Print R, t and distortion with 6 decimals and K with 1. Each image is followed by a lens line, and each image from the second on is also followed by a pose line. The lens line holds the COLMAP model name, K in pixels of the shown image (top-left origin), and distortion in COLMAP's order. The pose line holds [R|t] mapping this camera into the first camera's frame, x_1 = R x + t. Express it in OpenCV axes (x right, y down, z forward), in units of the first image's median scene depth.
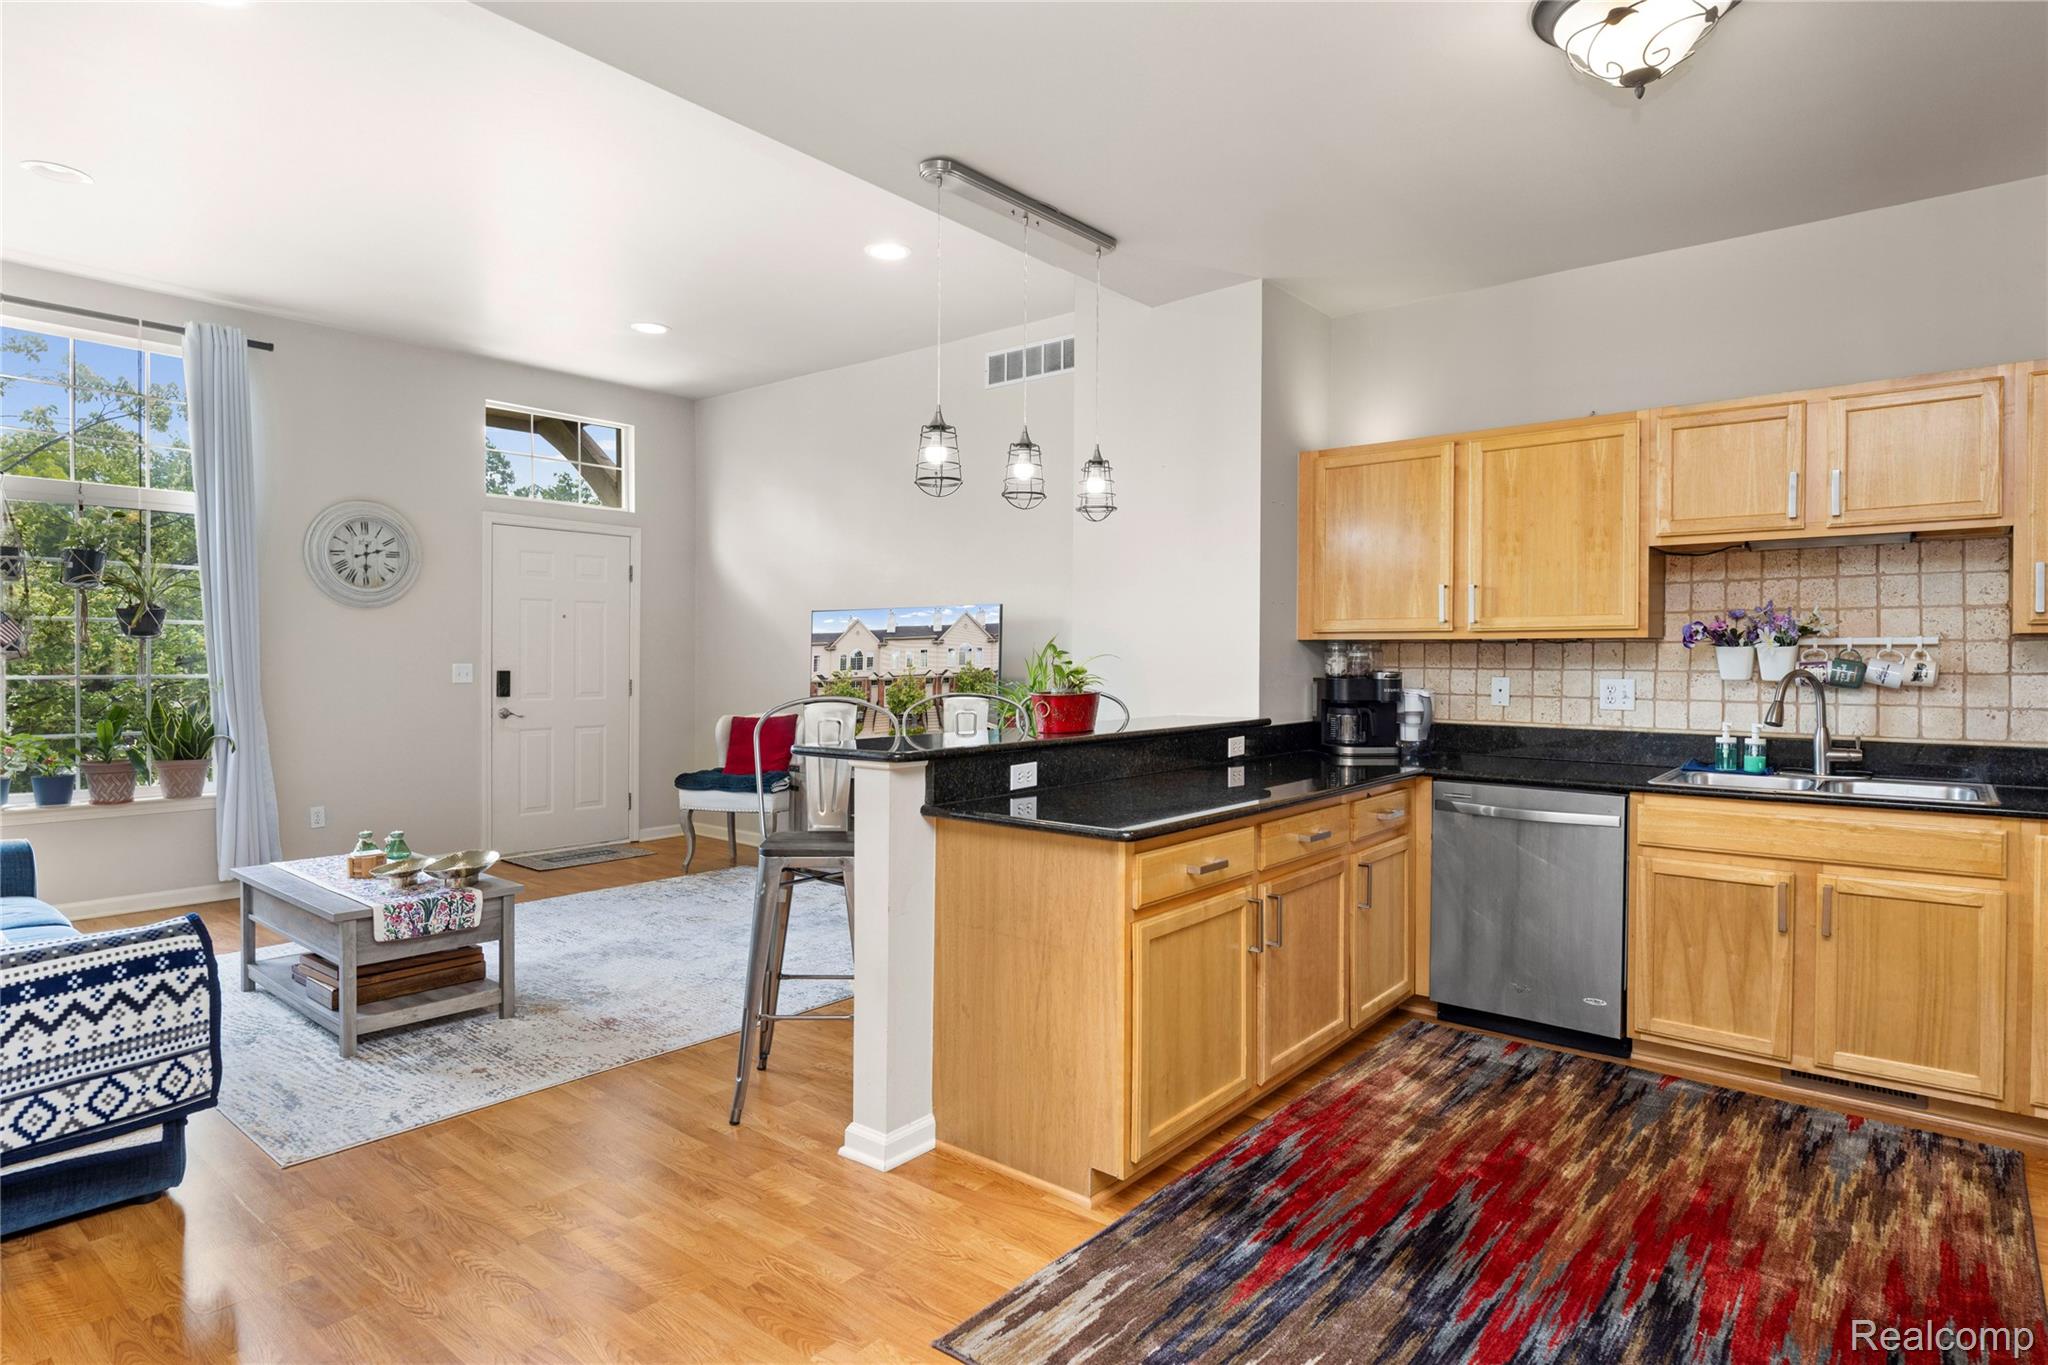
lens RADIAL K [[1137.1, 0, 1017.5], [0, 1137.1, 678.5], [0, 0, 1]] dist [-0.001533, -0.001194]
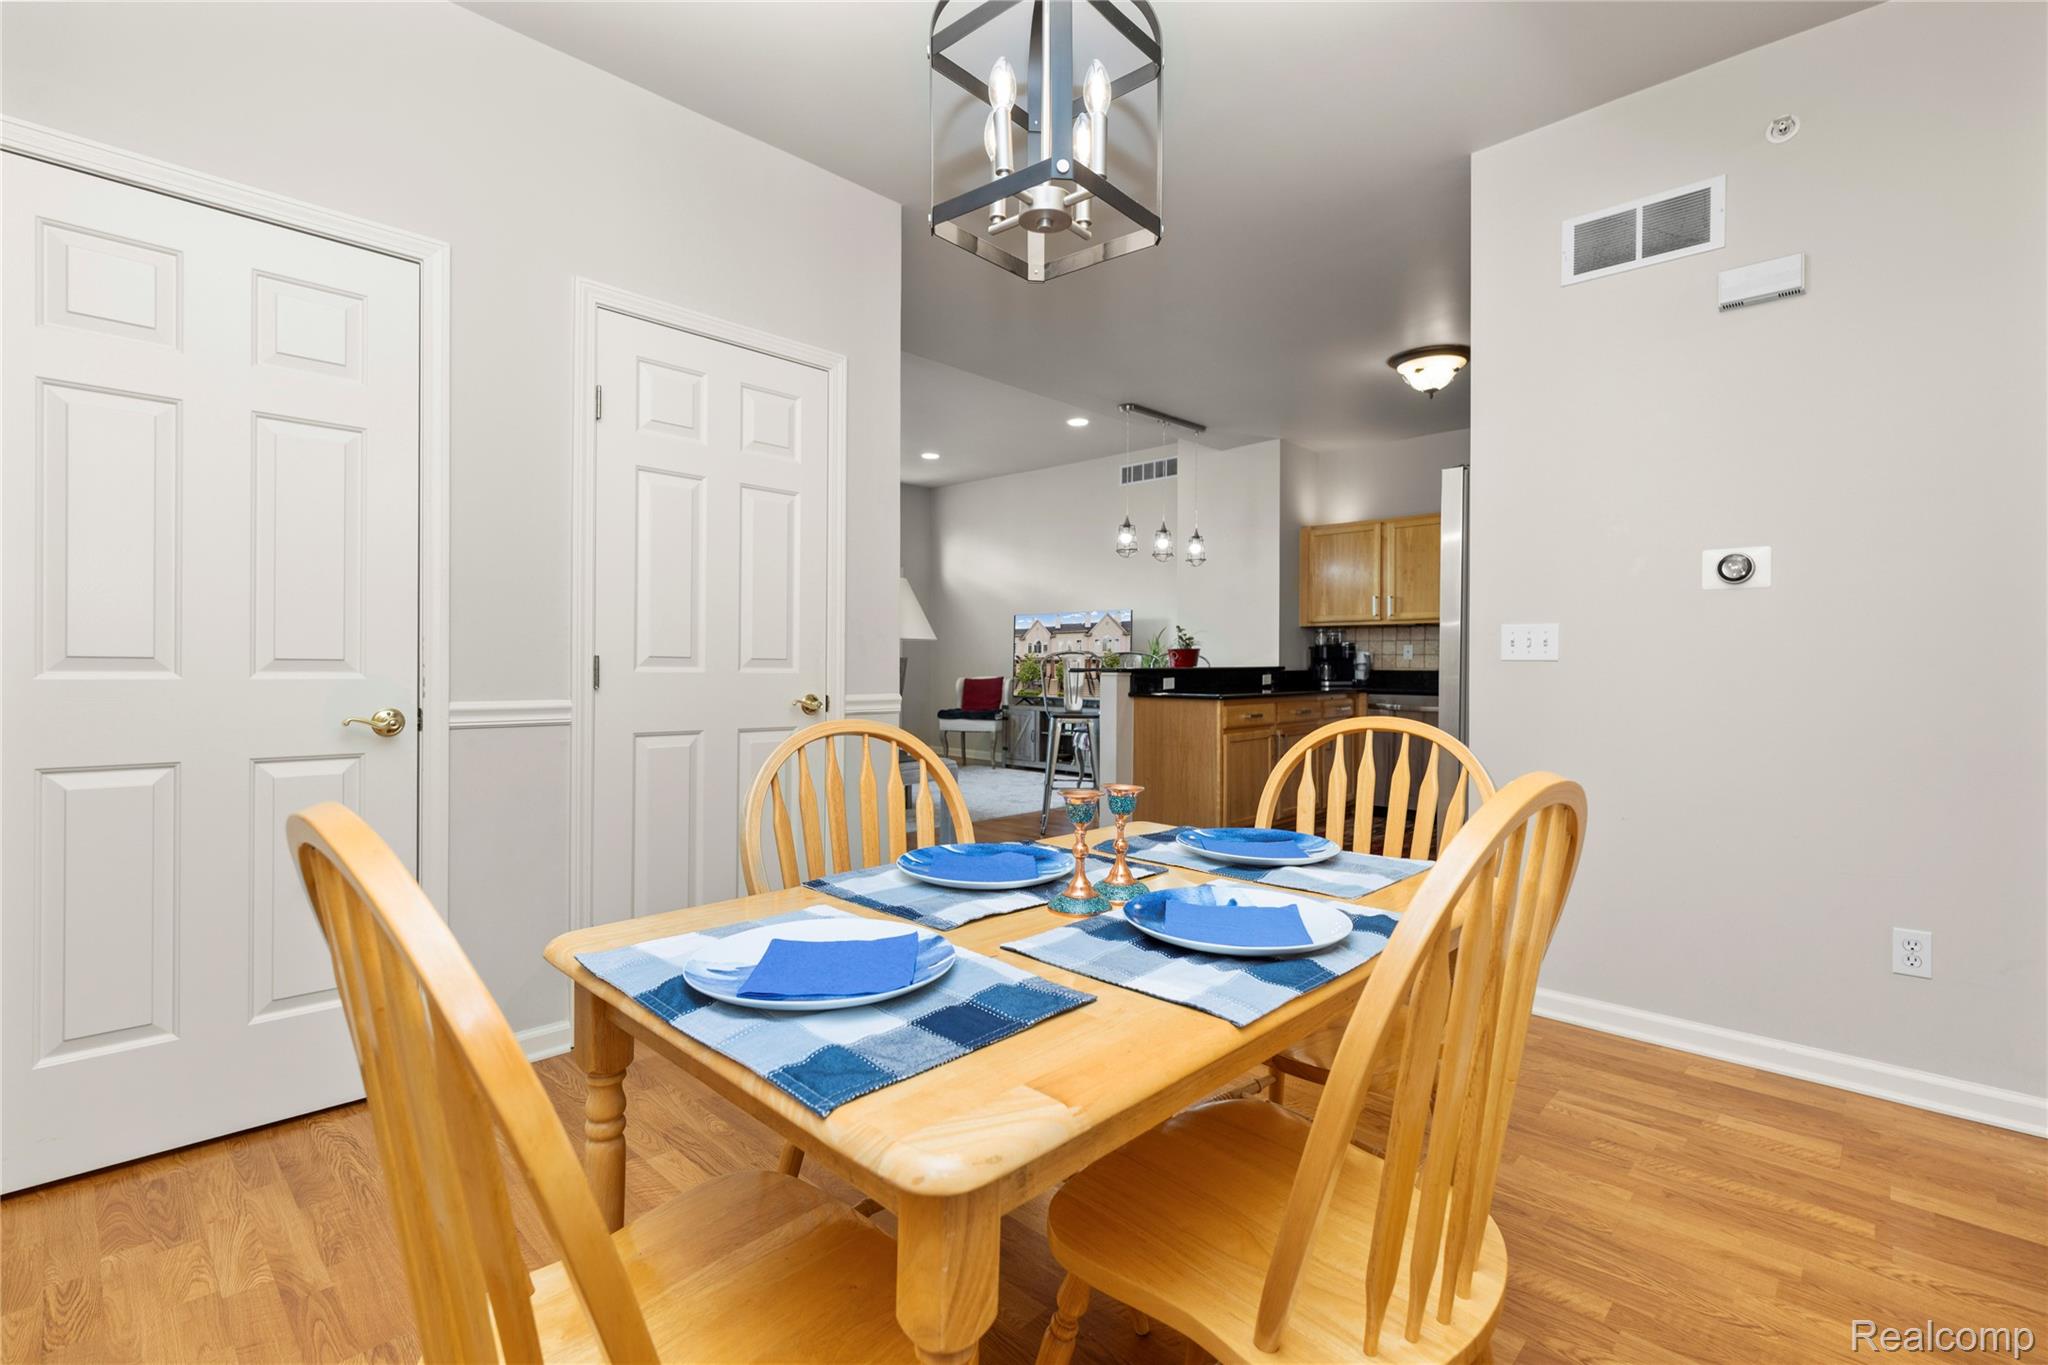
lens RADIAL K [[985.1, 0, 1003.4], [0, 985.1, 678.6], [0, 0, 1]] dist [0.035698, 0.001072]
pose [[0.997323, -0.001451, -0.073109, -0.132076], [0.000980, 0.999978, -0.006491, 0.066494], [0.073116, 0.006402, 0.997303, -0.710450]]
